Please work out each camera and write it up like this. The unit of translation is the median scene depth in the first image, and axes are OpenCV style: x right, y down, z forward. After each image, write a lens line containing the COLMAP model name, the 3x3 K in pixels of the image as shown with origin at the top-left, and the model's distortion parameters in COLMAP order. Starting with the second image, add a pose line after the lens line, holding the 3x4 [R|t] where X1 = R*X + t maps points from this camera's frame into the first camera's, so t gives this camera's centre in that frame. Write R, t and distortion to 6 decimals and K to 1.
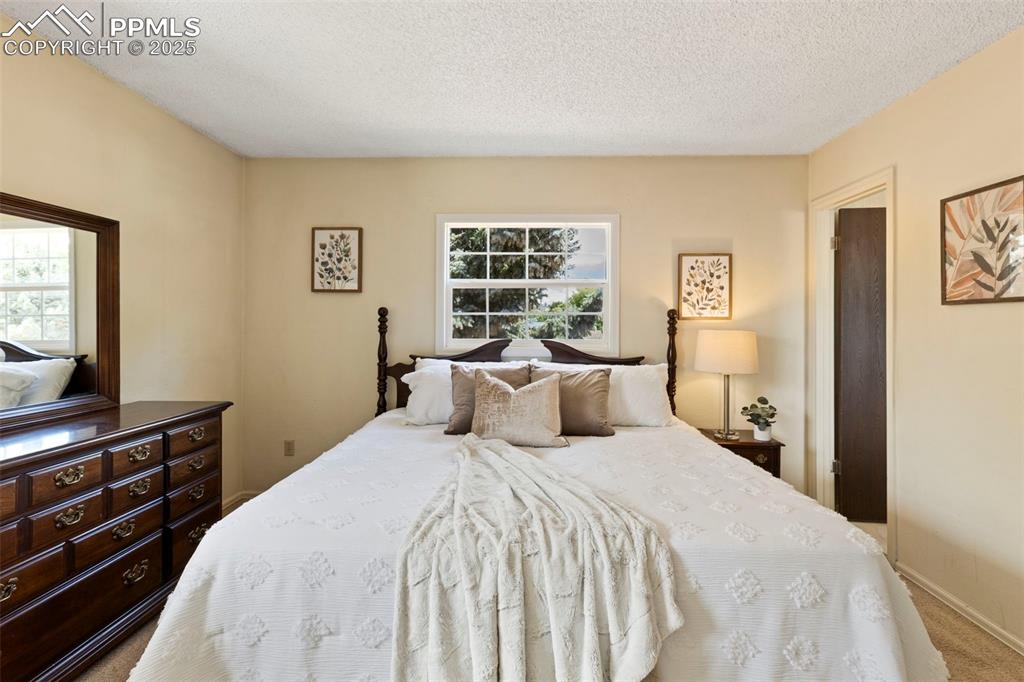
lens RADIAL K [[470.2, 0, 503.3], [0, 470.2, 324.9], [0, 0, 1]] dist [0.003731, 0.000314]
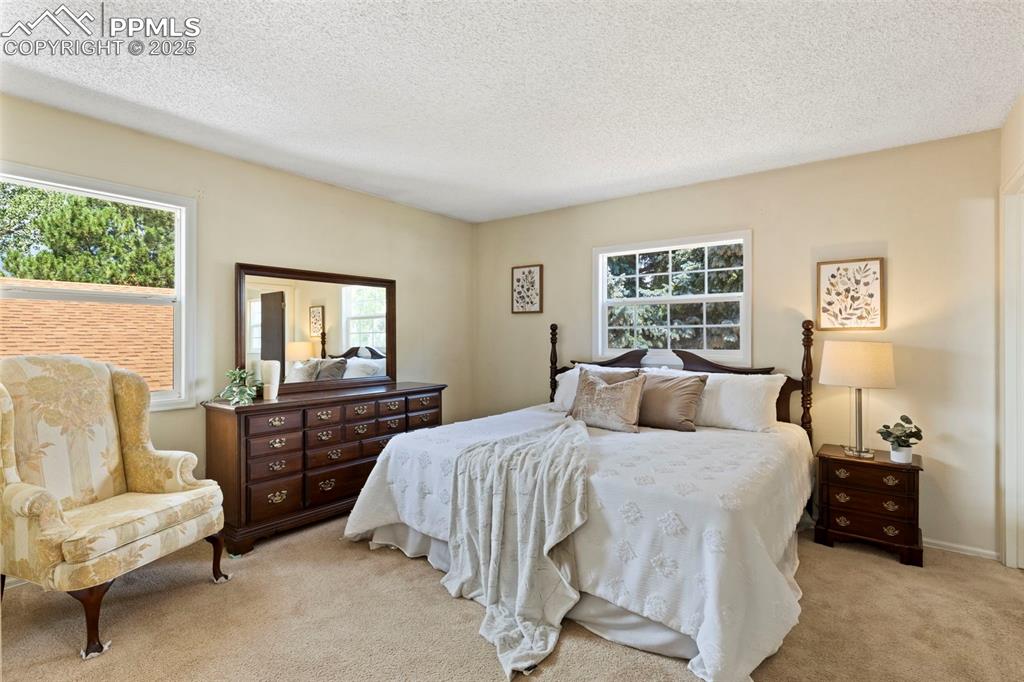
lens RADIAL K [[499.9, 0, 511.9], [0, 499.9, 339.4], [0, 0, 1]] dist [-0.001080, -0.000358]
pose [[0.811114, -0.001109, -0.584886, 0.466990], [0.003273, 0.999991, 0.002643, 0.002173], [0.584878, -0.004058, 0.811111, -0.203710]]
